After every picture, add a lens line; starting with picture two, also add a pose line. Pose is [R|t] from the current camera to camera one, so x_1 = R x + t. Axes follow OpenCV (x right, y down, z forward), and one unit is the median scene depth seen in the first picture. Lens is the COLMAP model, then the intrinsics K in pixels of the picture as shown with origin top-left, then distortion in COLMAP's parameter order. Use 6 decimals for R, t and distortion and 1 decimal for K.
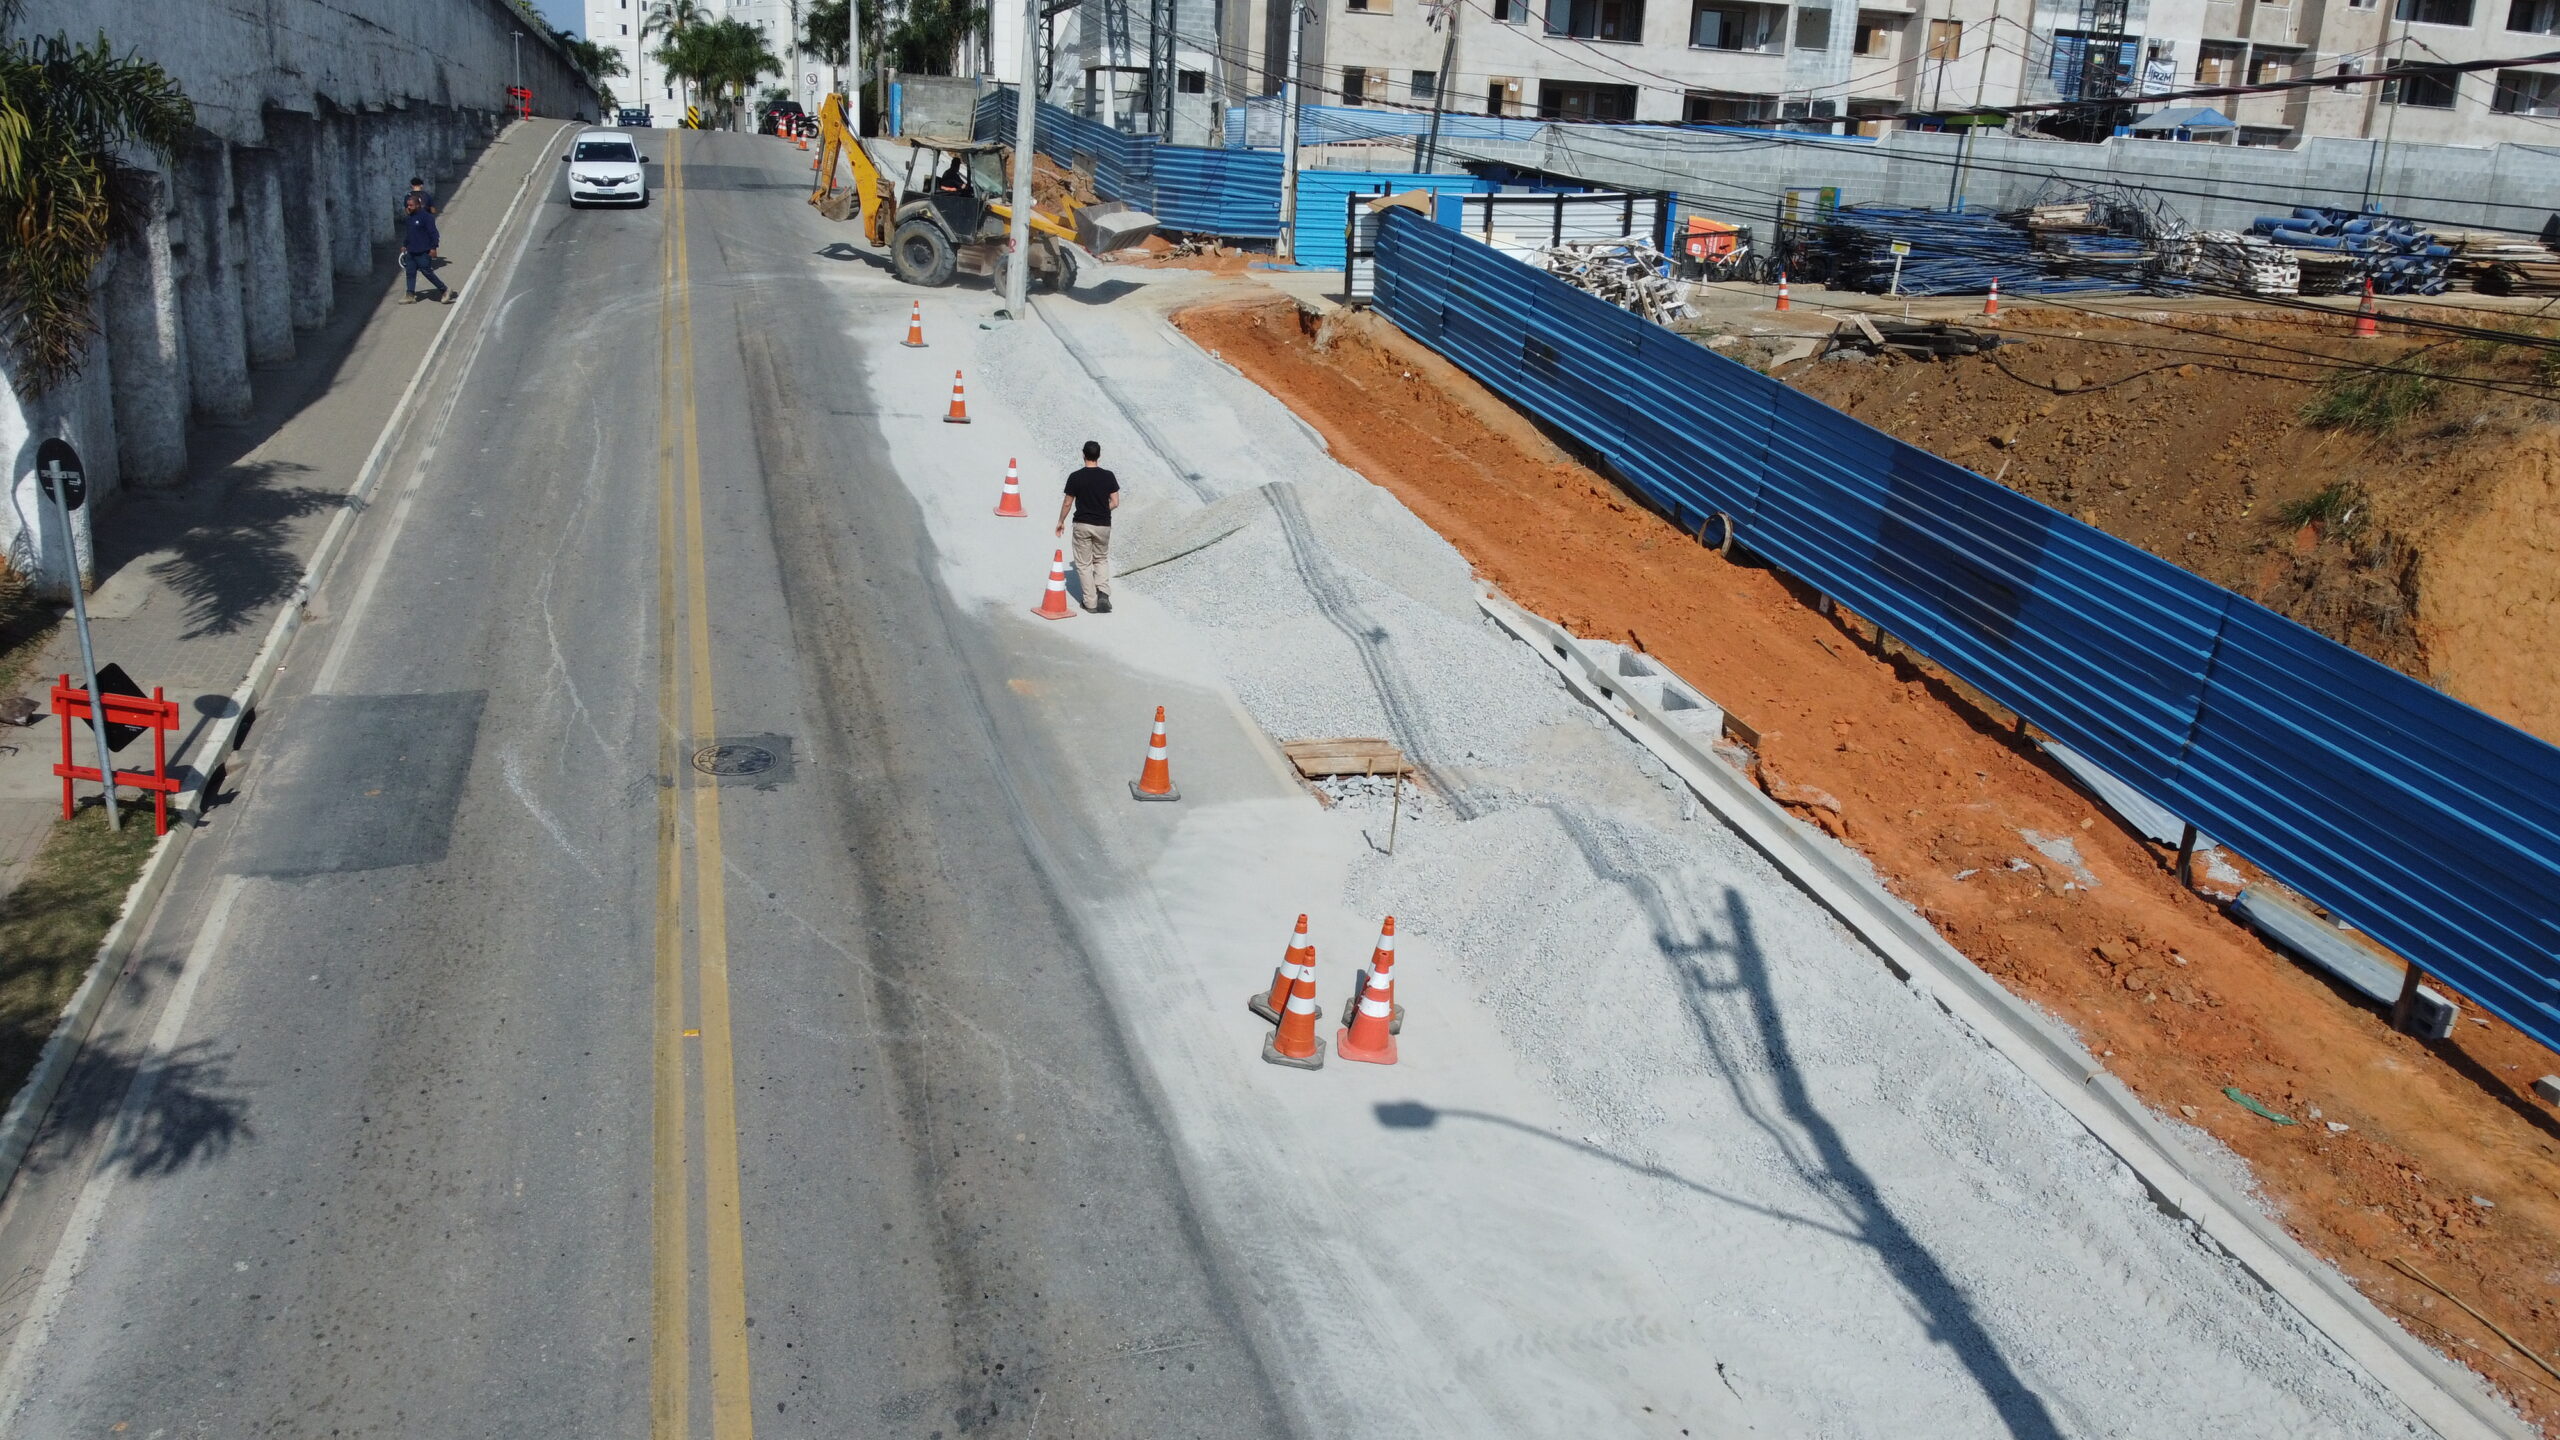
lens RADIAL K [[1945.3, 0, 1284.3], [0, 1945.3, 718.4], [0, 0, 1]] dist [-0.001251, -0.002953]
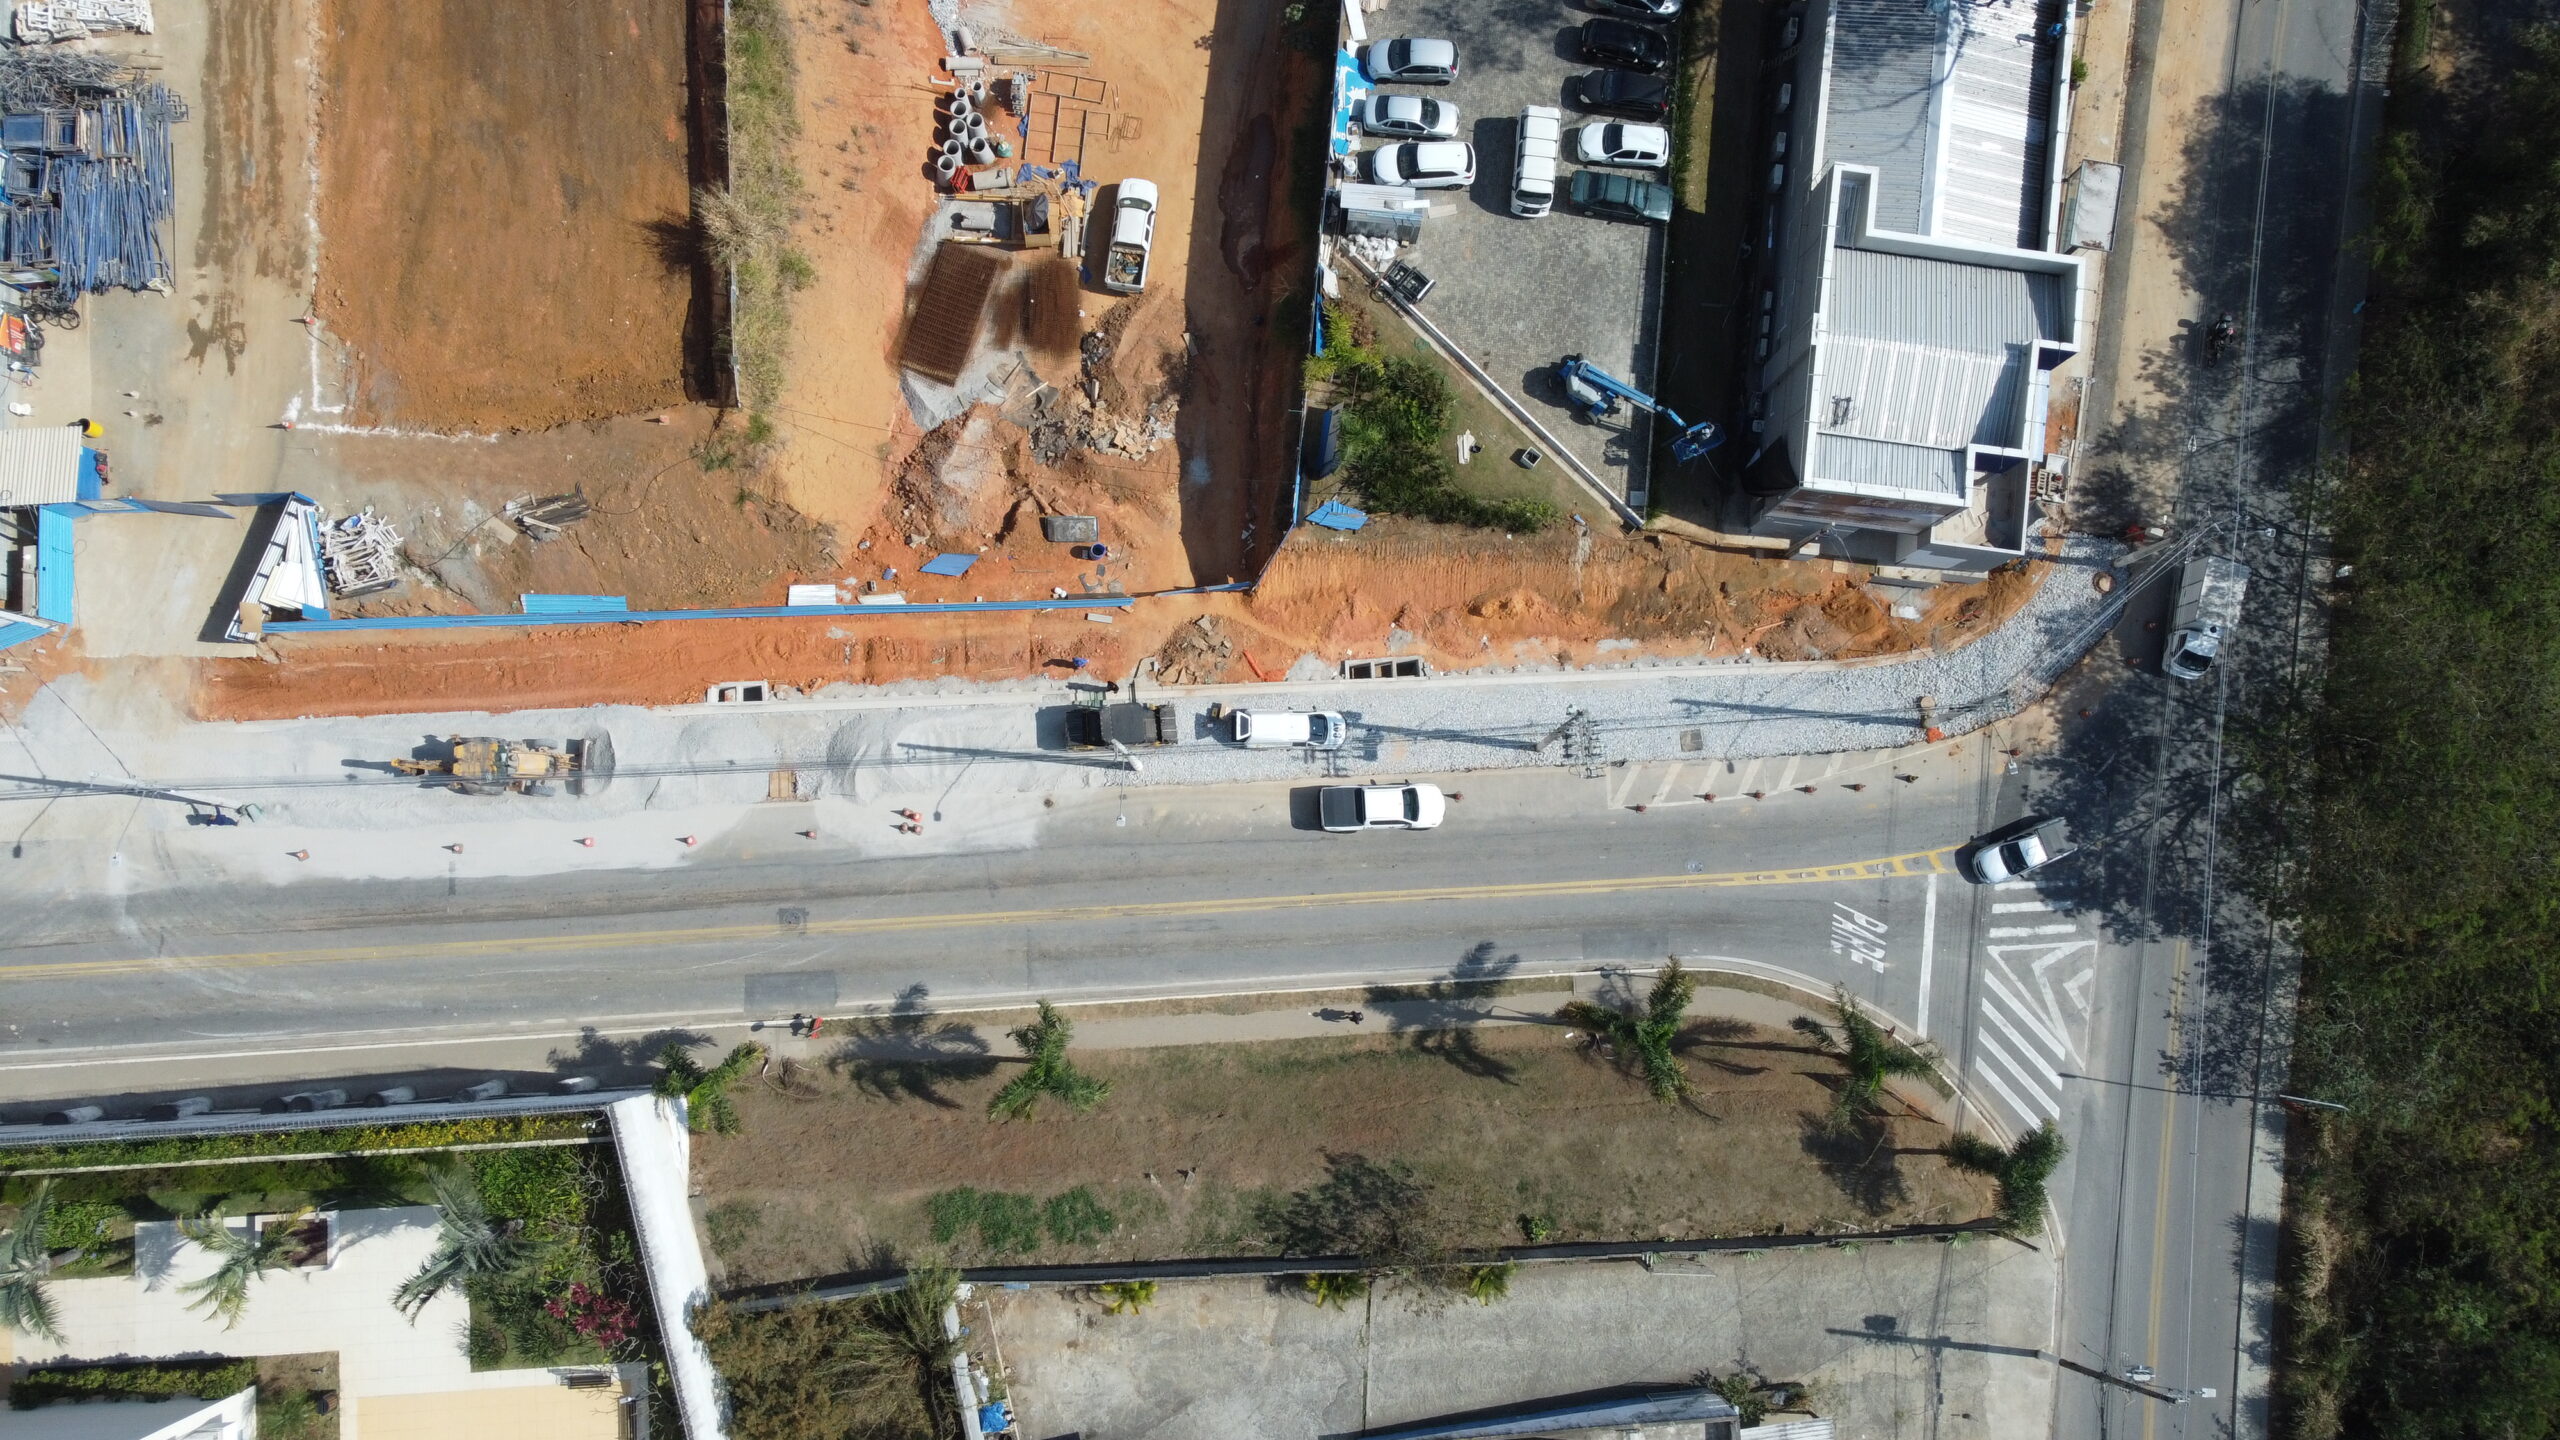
lens RADIAL K [[1945.3, 0, 1240.8], [0, 1945.3, 723.0], [0, 0, 1]] dist [-0.001251, -0.002953]
pose [[0.234962, -0.970441, 0.055112, 0.062063], [0.241460, 0.113196, 0.963786, -1.478873], [-0.941536, -0.213145, 0.260920, -0.402535]]
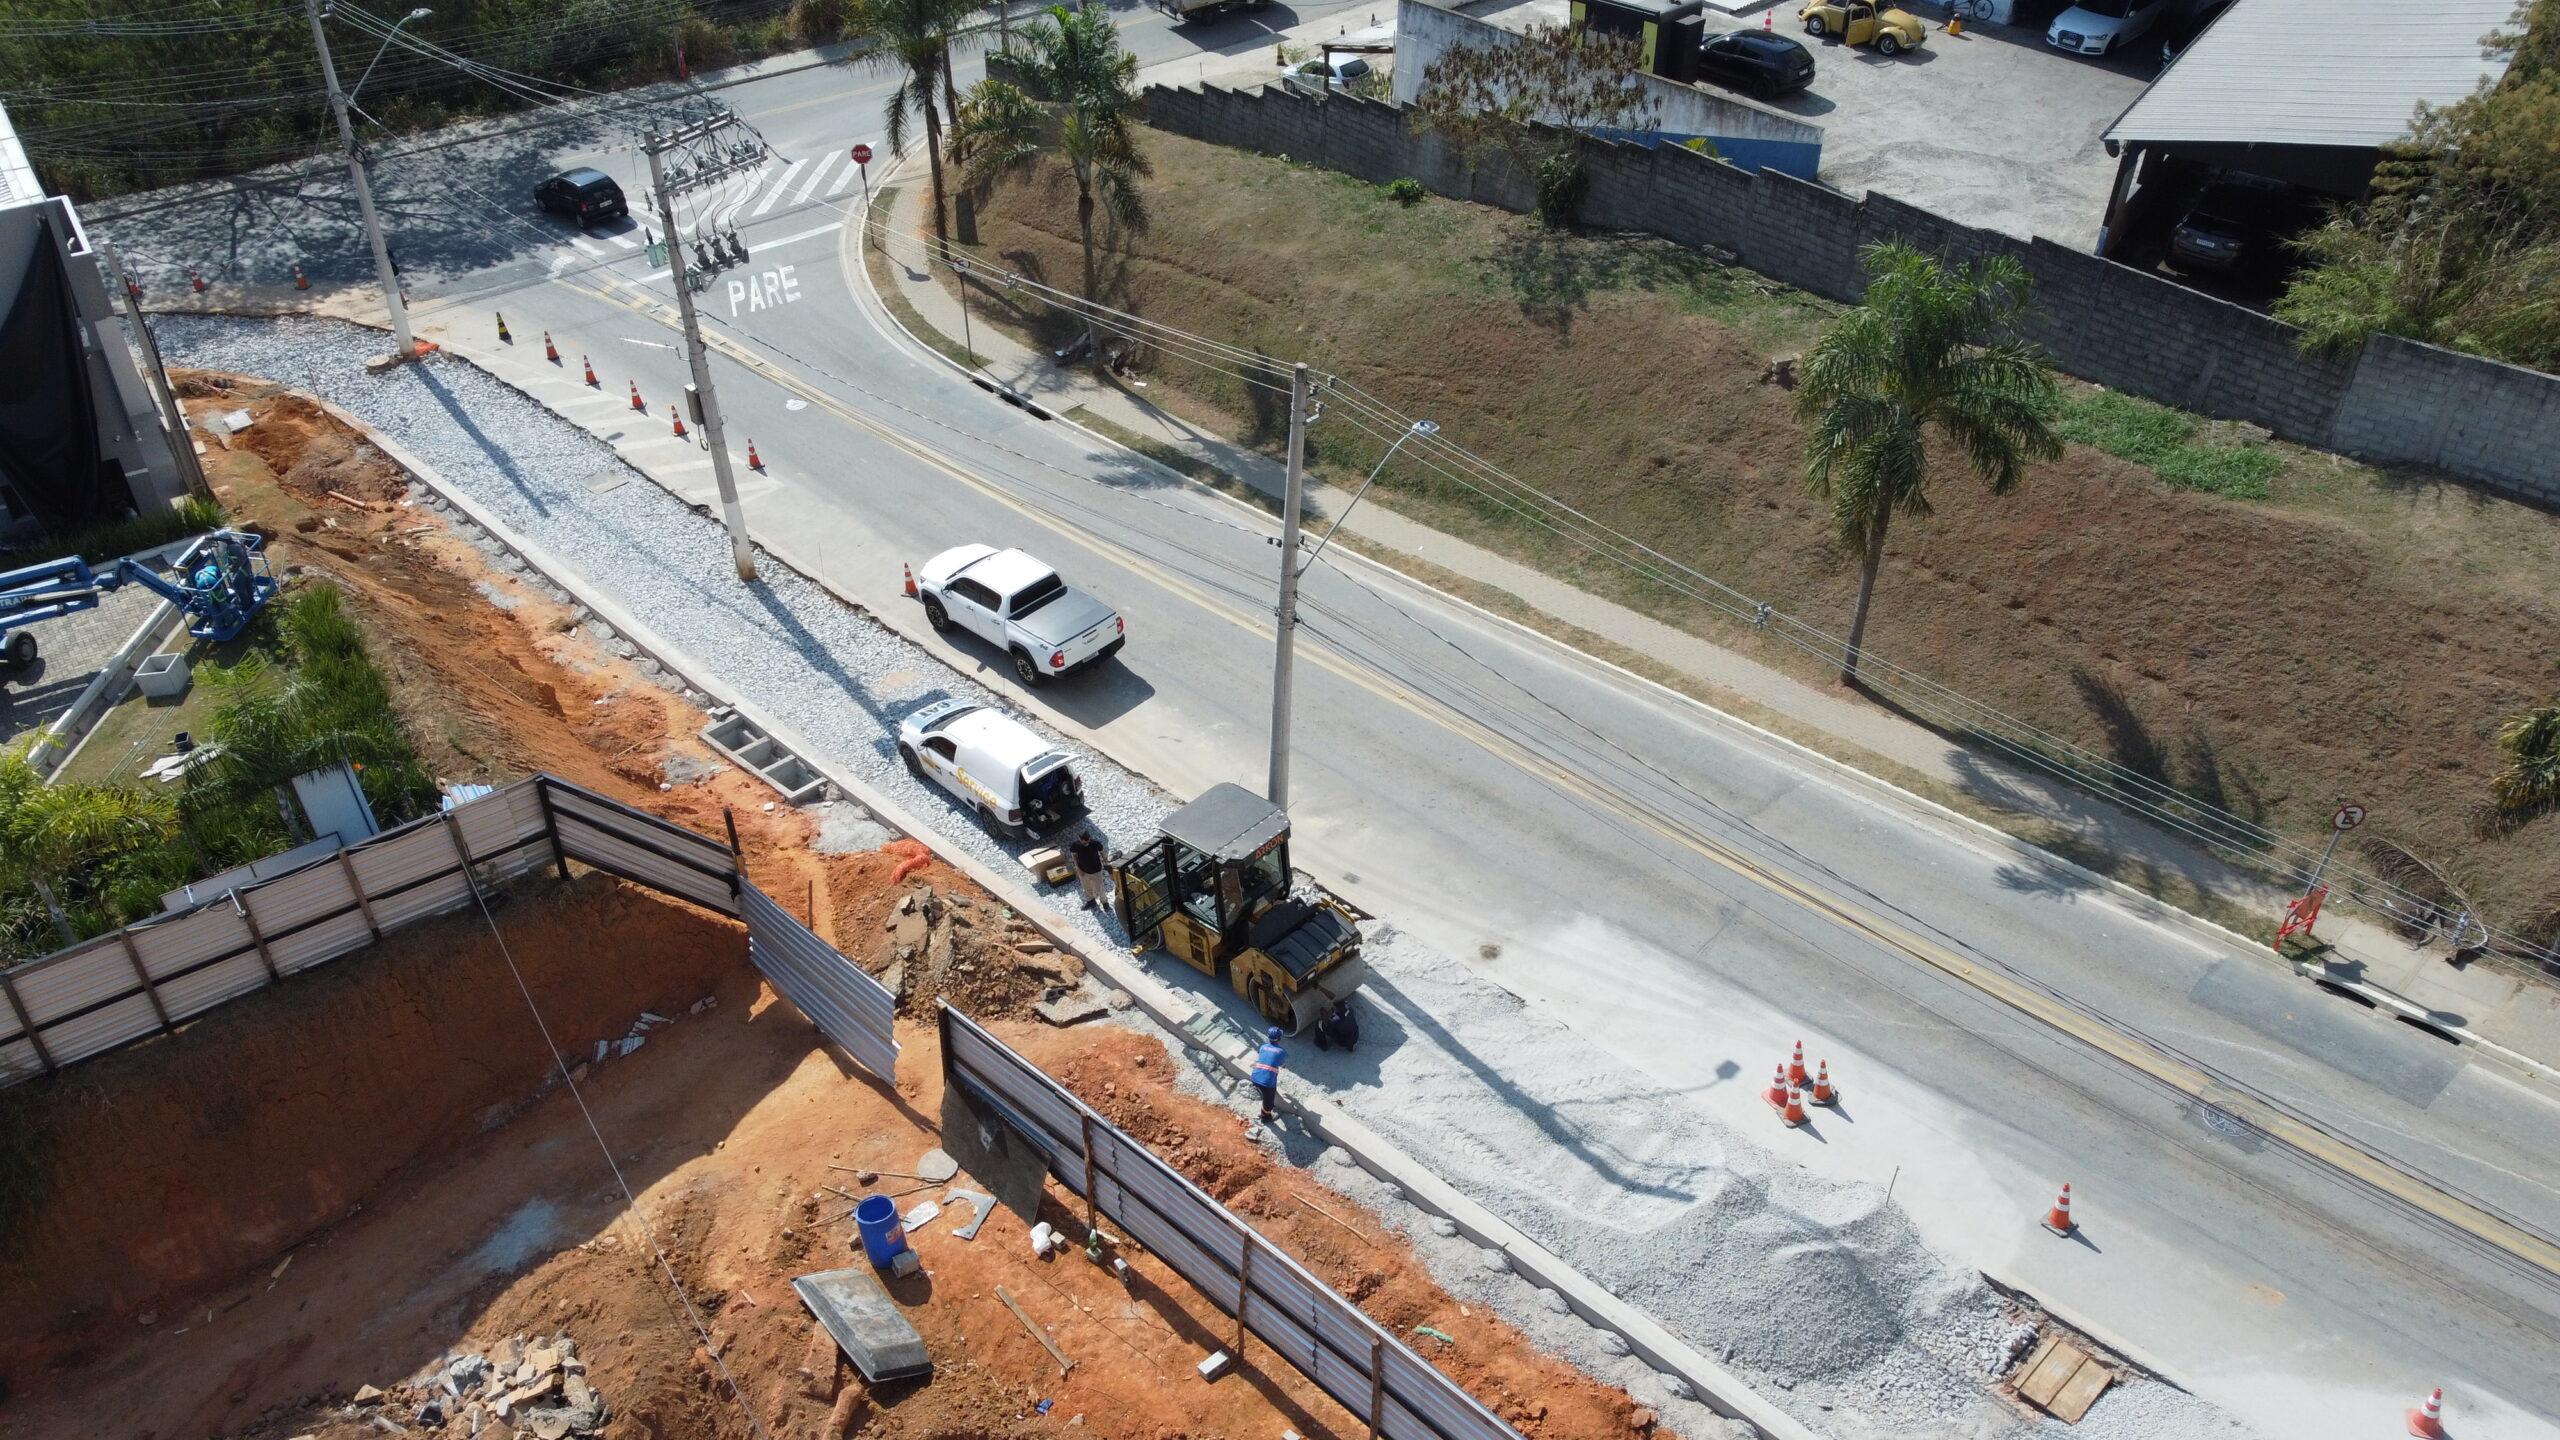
lens RADIAL K [[1945.3, 0, 1286.6], [0, 1945.3, 719.5], [0, 0, 1]] dist [-0.001251, -0.002953]
pose [[-0.881770, 0.238383, -0.407008, 0.362992], [-0.181175, 0.625525, 0.758877, -0.459334], [0.435497, 0.742894, -0.508380, 0.420521]]
